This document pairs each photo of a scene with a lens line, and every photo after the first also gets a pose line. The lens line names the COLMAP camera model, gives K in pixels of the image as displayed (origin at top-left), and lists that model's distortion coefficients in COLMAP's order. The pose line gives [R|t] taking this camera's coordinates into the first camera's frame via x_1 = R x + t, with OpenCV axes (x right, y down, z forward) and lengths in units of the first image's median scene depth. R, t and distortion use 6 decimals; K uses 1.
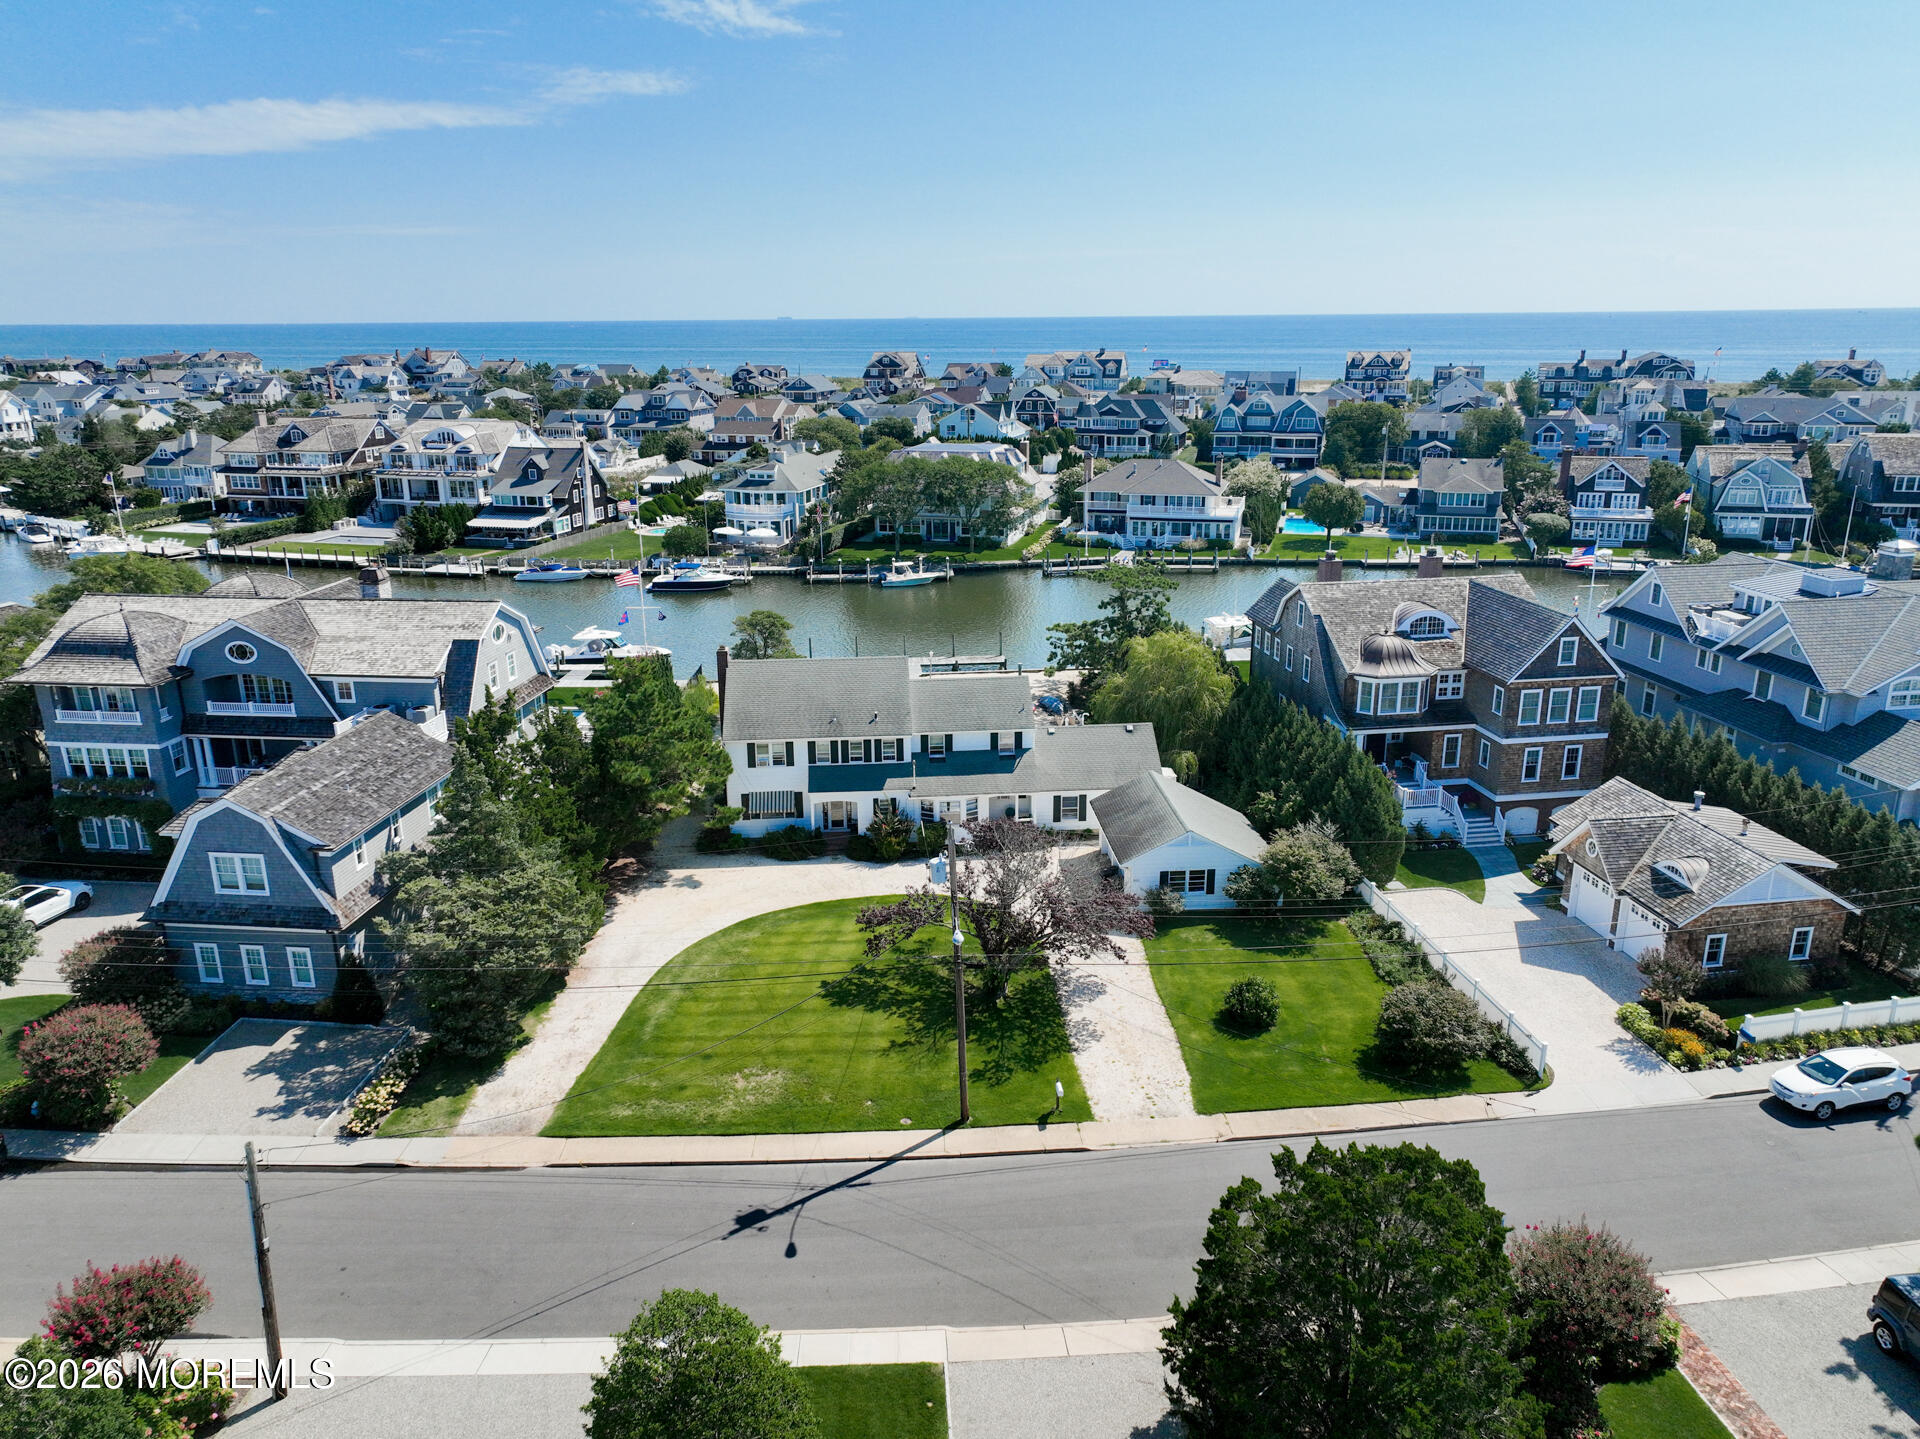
lens RADIAL K [[1348.7, 0, 959.8], [0, 1348.7, 720.7], [0, 0, 1]] dist [0.000057, 0.015884]
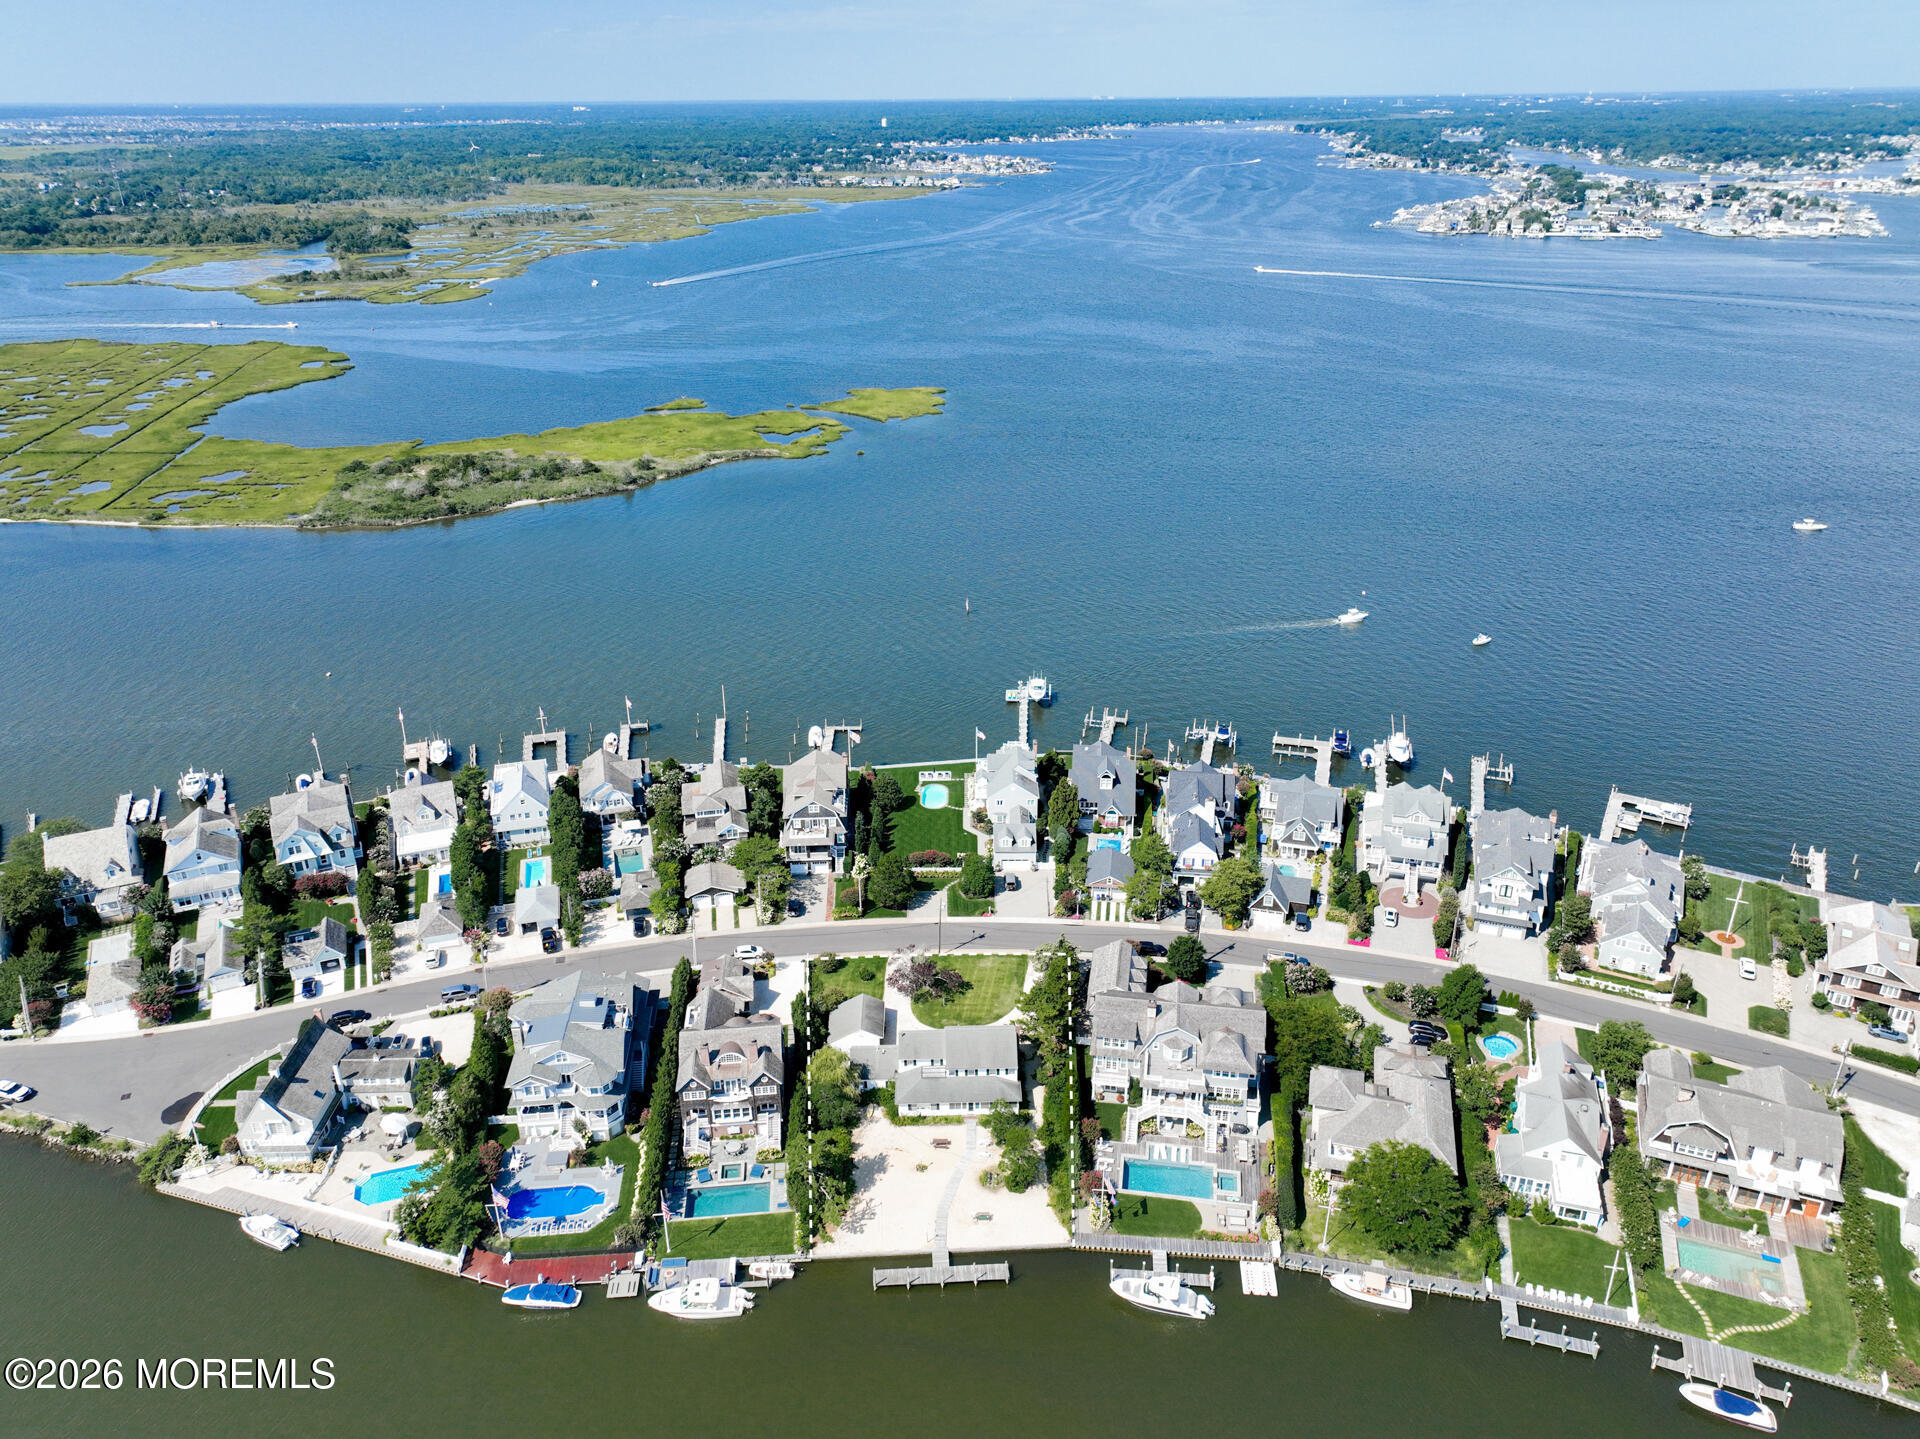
lens RADIAL K [[1348.7, 0, 962.3], [0, 1348.7, 721.9], [0, 0, 1]] dist [0.000057, 0.015884]
pose [[-0.998563, -0.005786, 0.053284, -0.191473], [0.031175, 0.745986, 0.665231, -2.044880], [-0.043598, 0.665936, -0.744734, 2.363430]]
